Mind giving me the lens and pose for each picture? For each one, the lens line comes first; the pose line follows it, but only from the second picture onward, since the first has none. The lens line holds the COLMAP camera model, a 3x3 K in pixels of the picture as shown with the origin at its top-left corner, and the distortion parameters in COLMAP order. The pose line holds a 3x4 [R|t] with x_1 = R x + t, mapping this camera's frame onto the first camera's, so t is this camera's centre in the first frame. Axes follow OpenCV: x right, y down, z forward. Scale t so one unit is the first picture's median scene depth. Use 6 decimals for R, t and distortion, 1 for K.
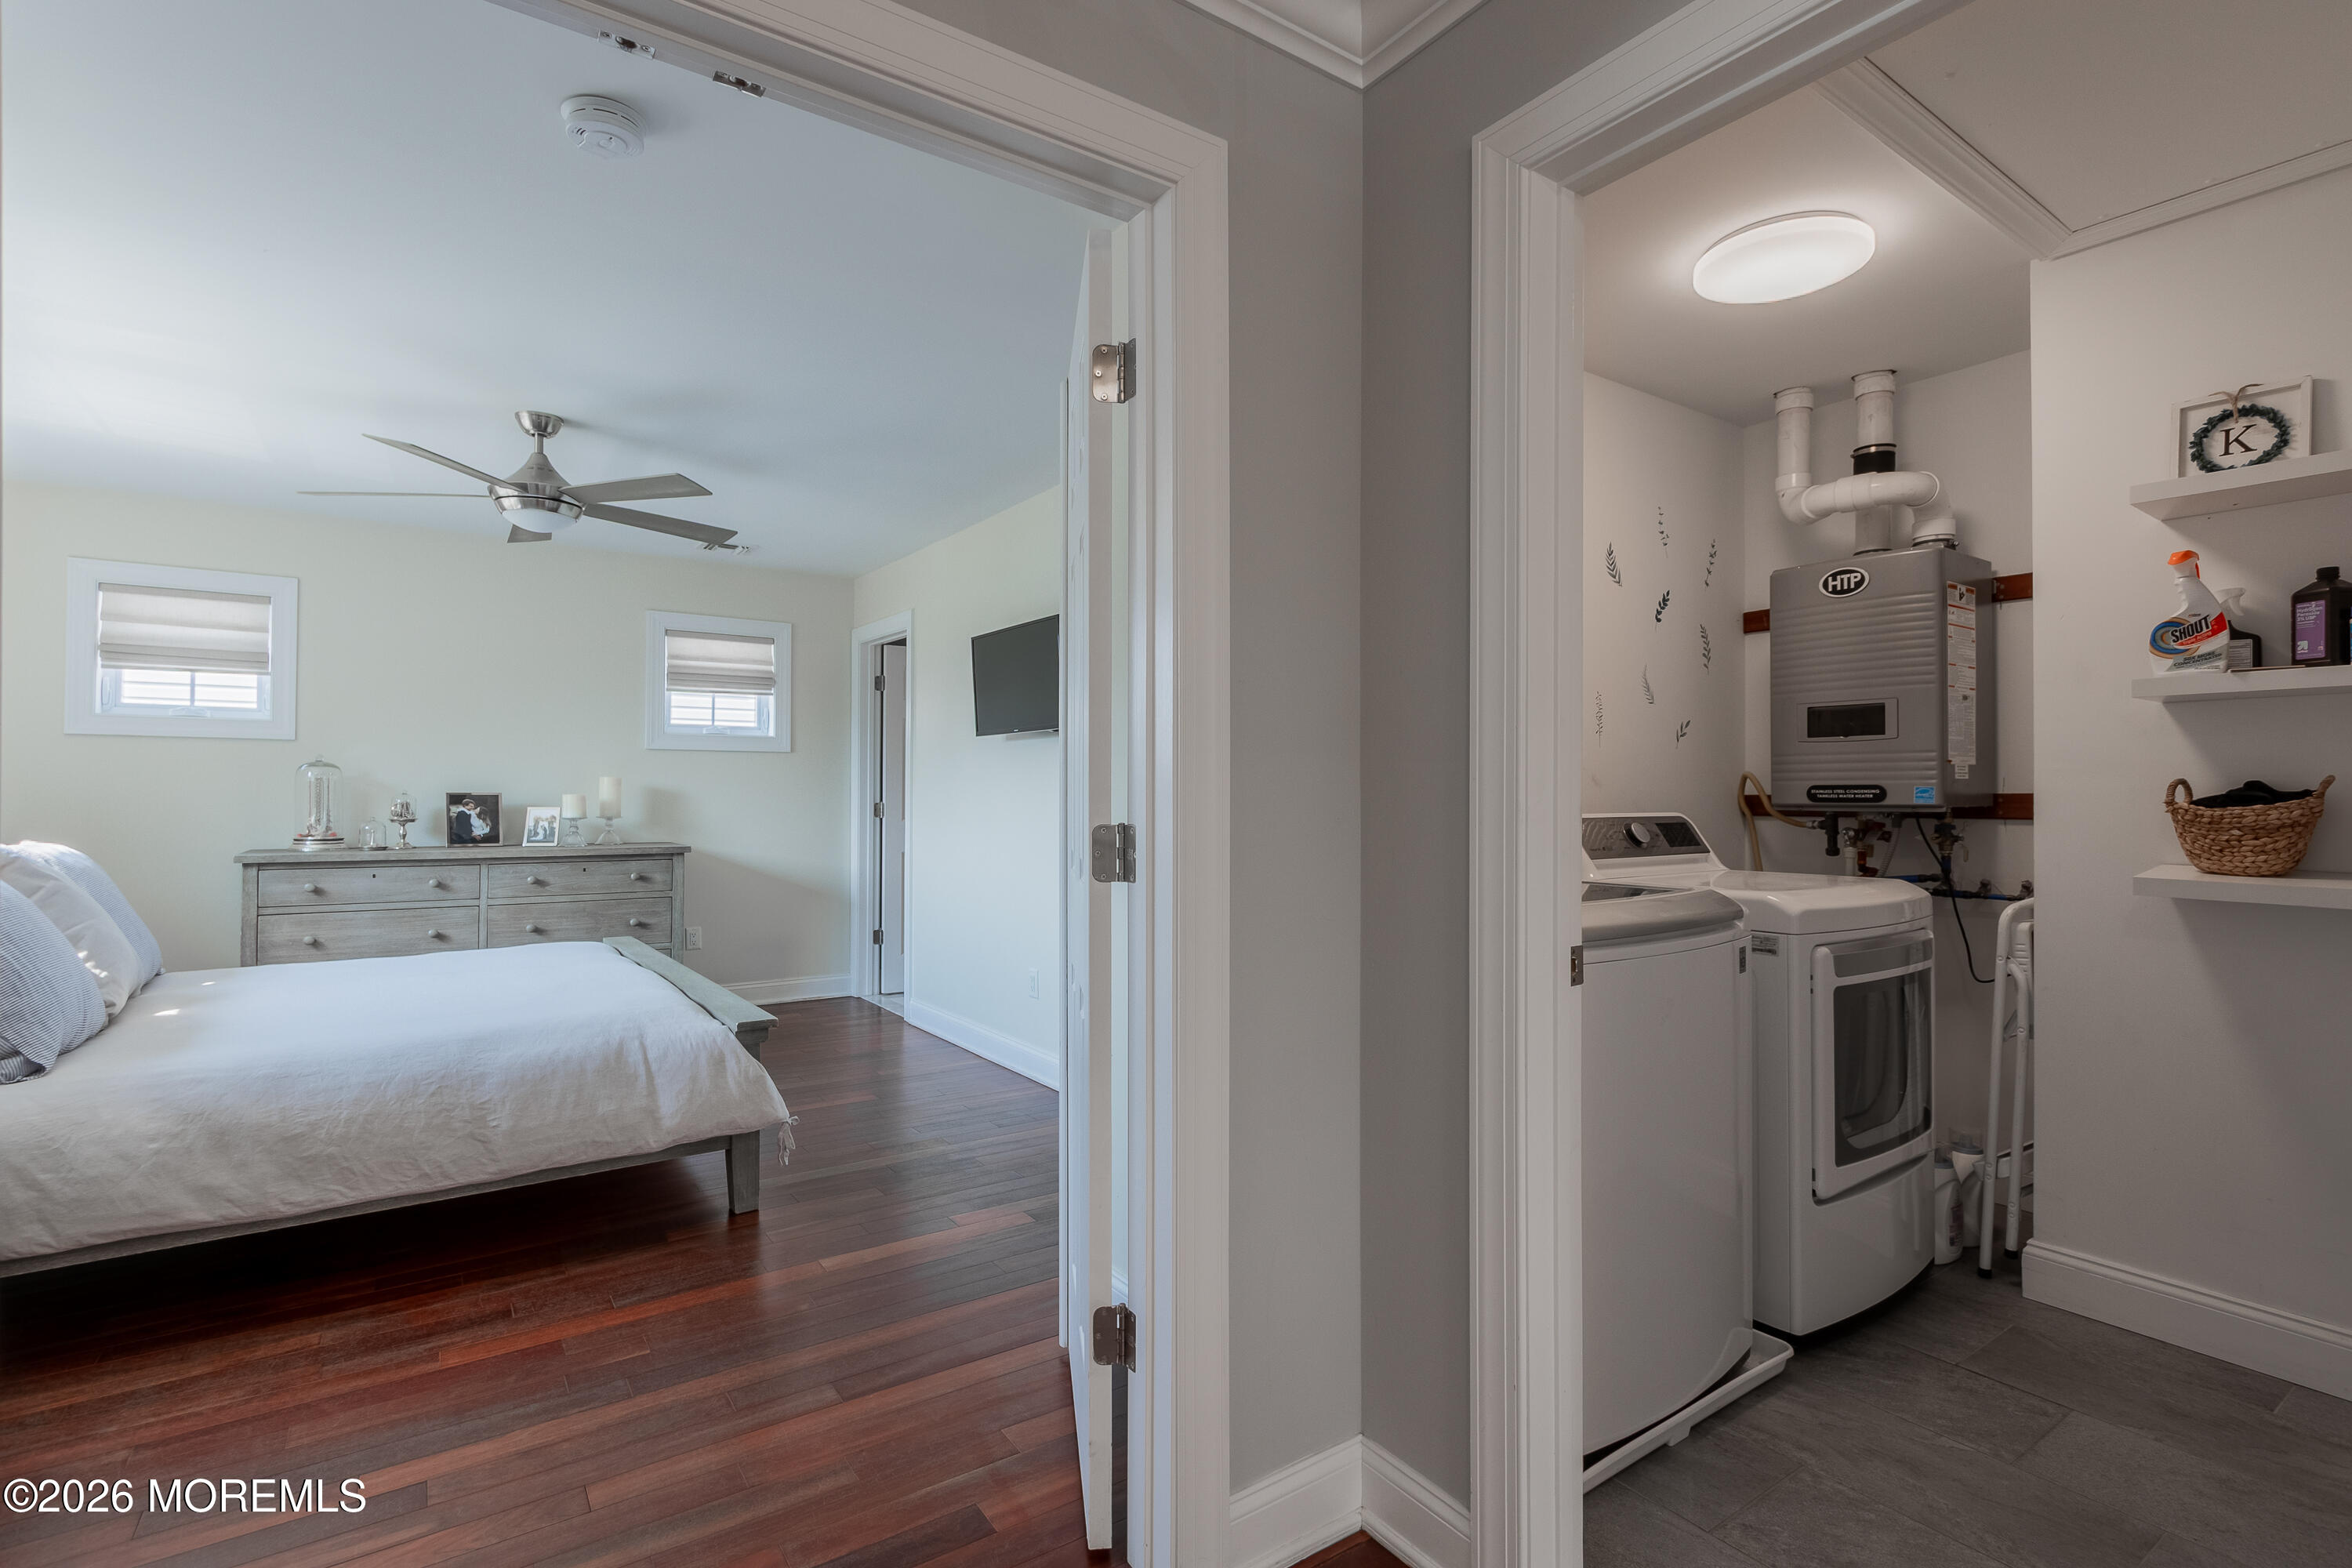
lens RADIAL K [[1068.0, 0, 1220.3], [0, 1068.0, 776.7], [0, 0, 1]] dist [0.008454, -0.003820]
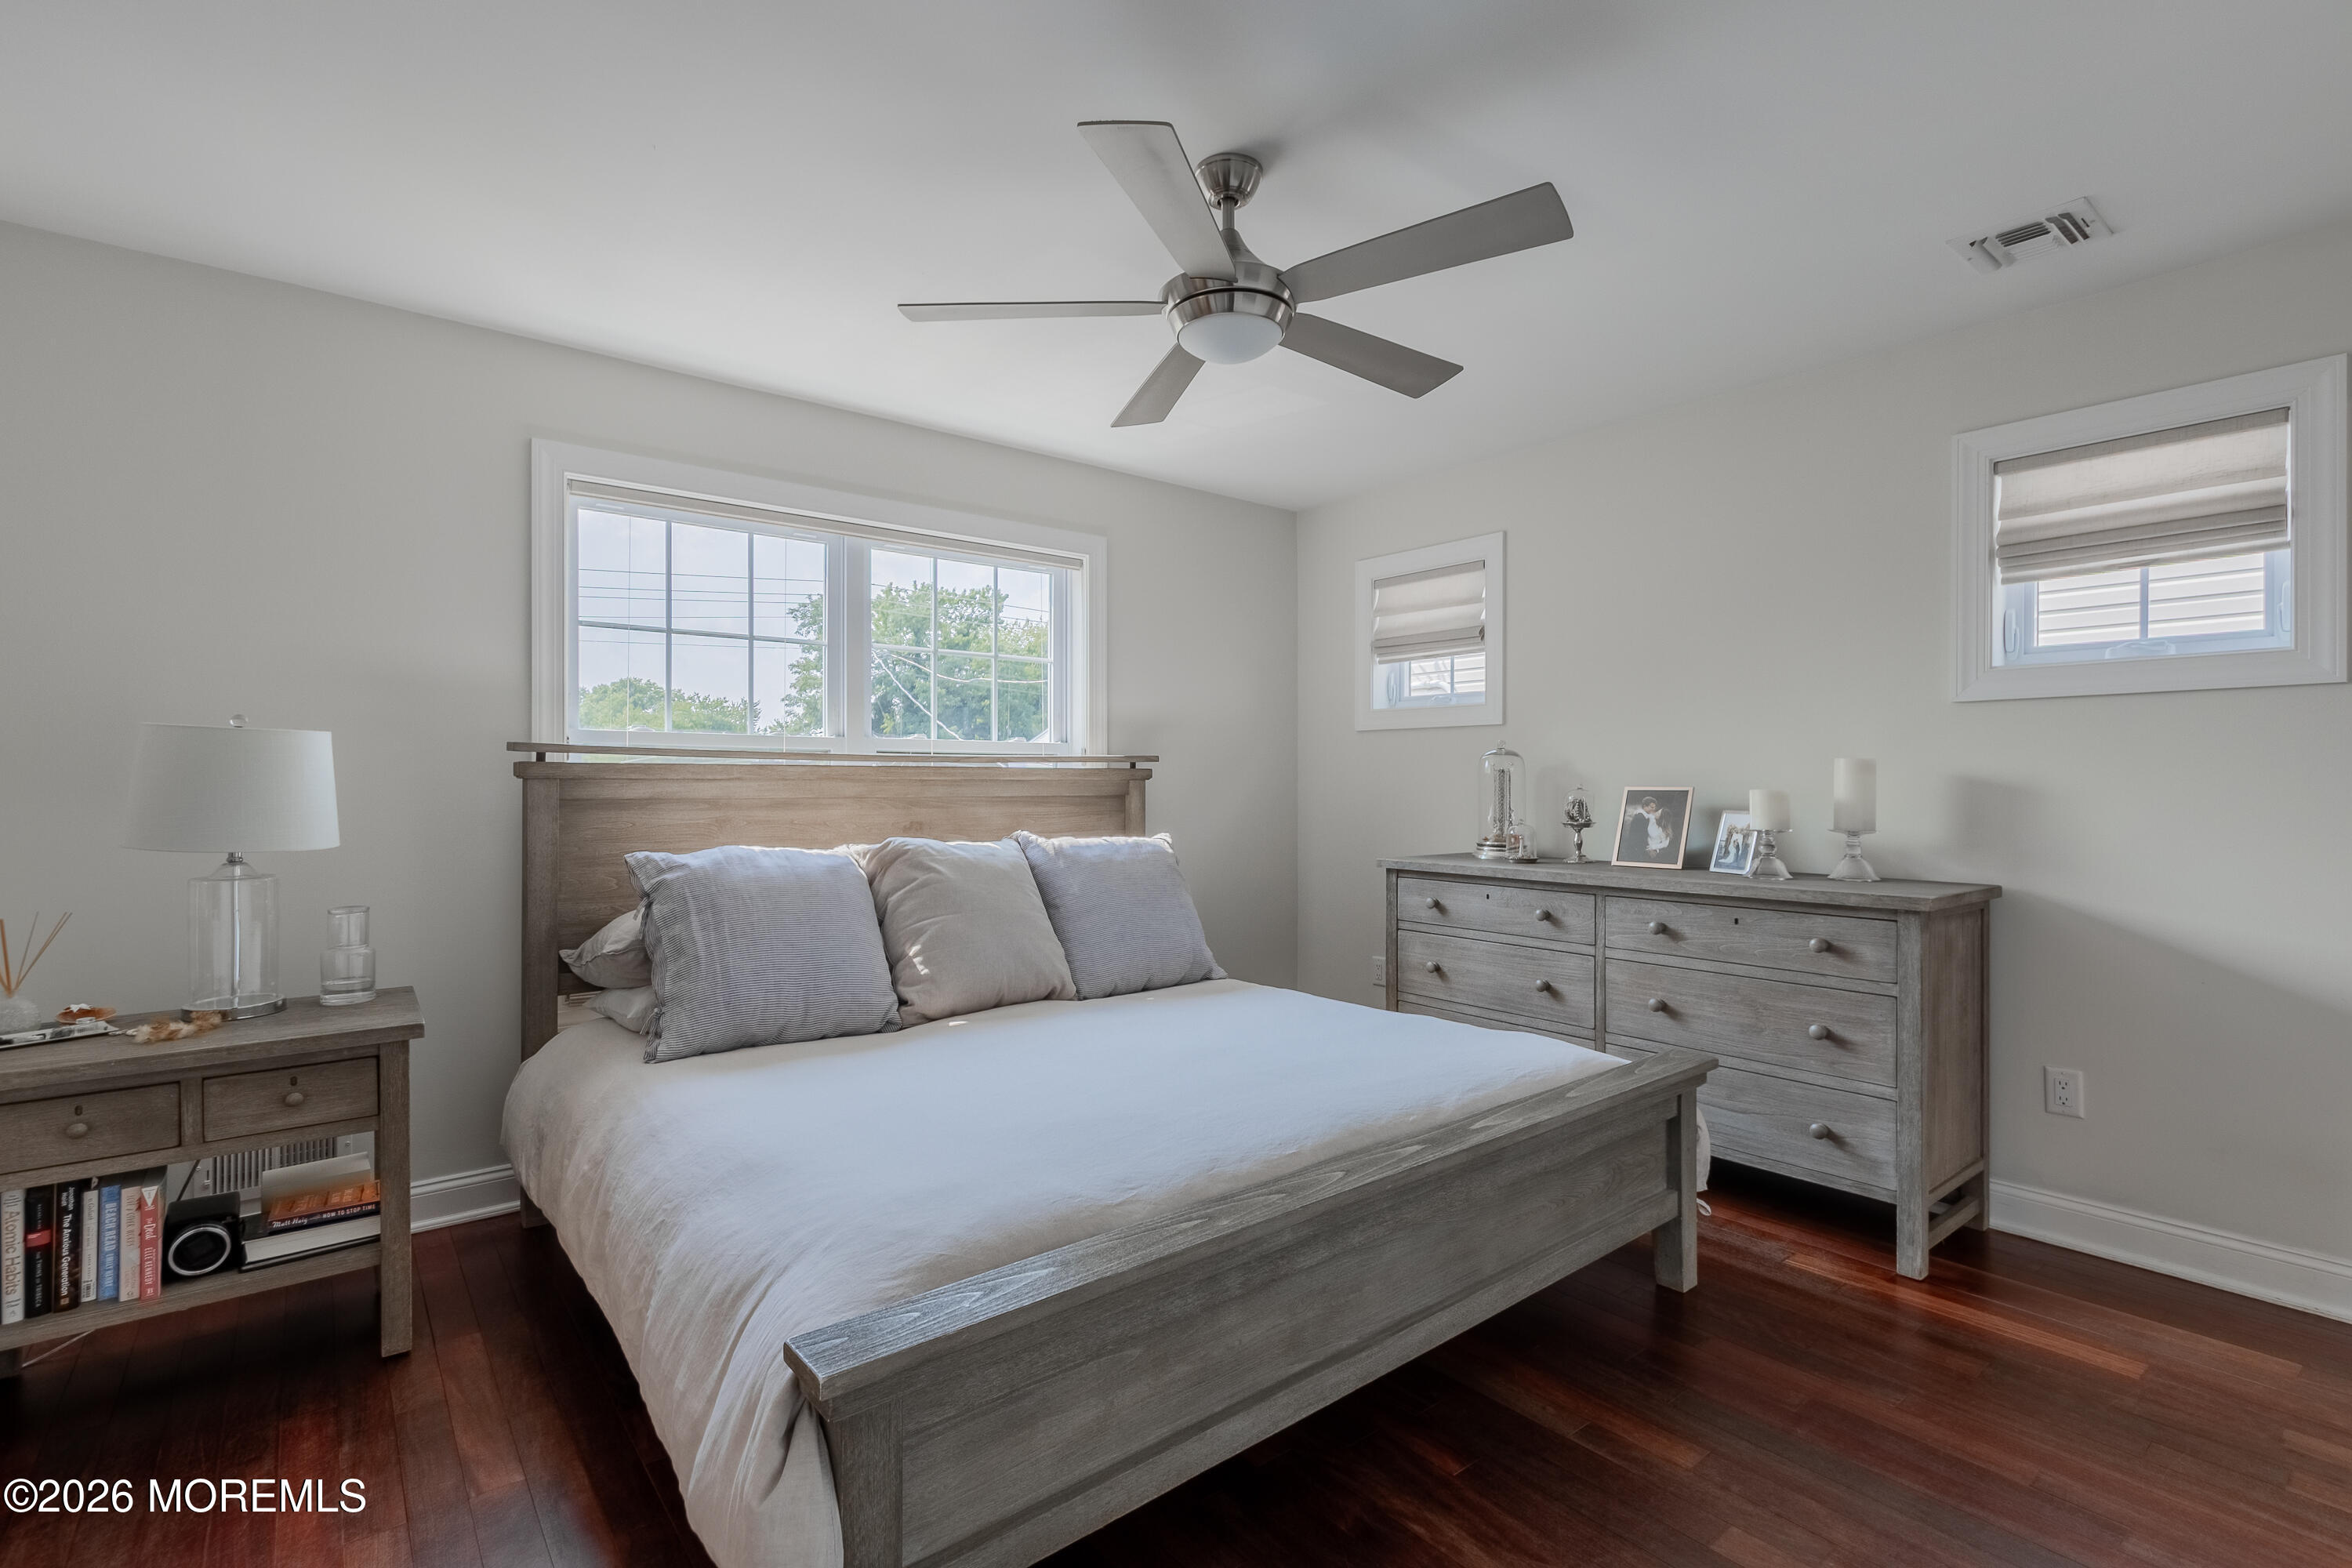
lens RADIAL K [[1068.0, 0, 1224.9], [0, 1068.0, 793.3], [0, 0, 1]] dist [0.008454, -0.003820]
pose [[0.044217, 0.006394, -0.999002, -0.036008], [0.018518, 0.999802, 0.007219, 0.009926], [0.998850, -0.018819, 0.044089, 0.759121]]
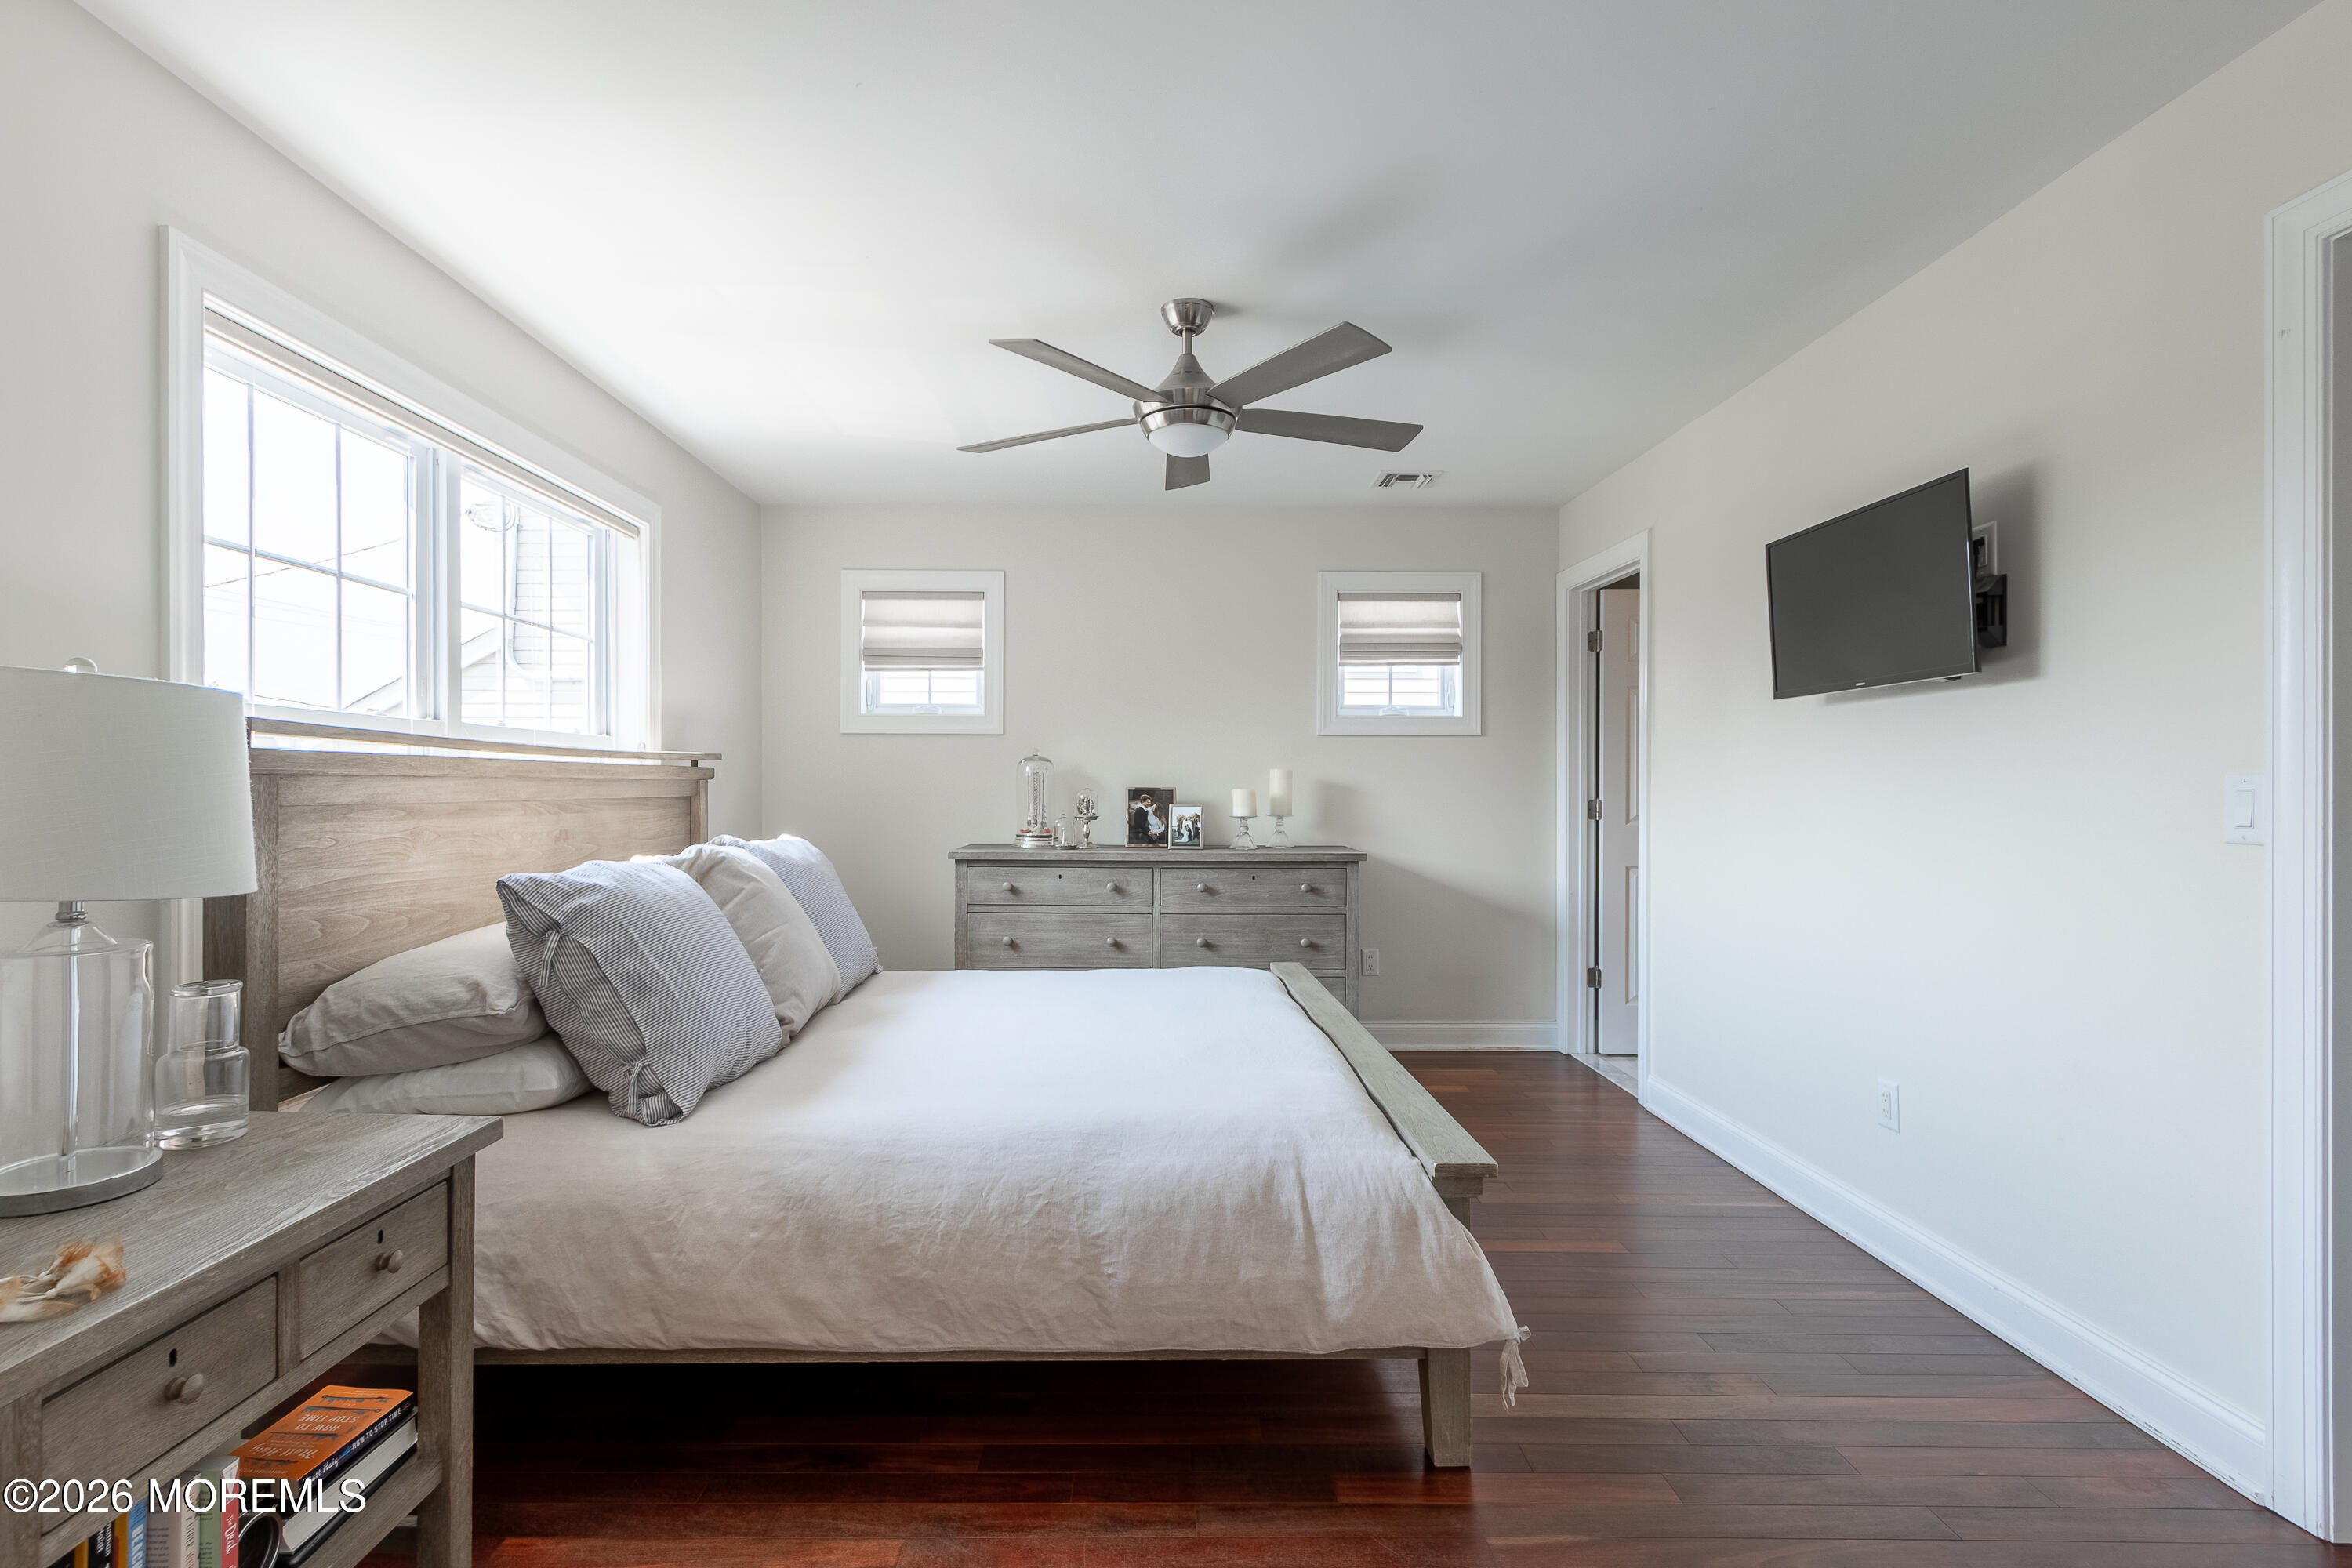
lens RADIAL K [[1068.0, 0, 1174.0], [0, 1068.0, 798.8], [0, 0, 1]] dist [0.008454, -0.003820]
pose [[0.802819, 0.006662, -0.596186, -0.148259], [0.010526, 0.999623, 0.025345, 0.001942], [0.596130, -0.026623, 0.802446, 0.302587]]
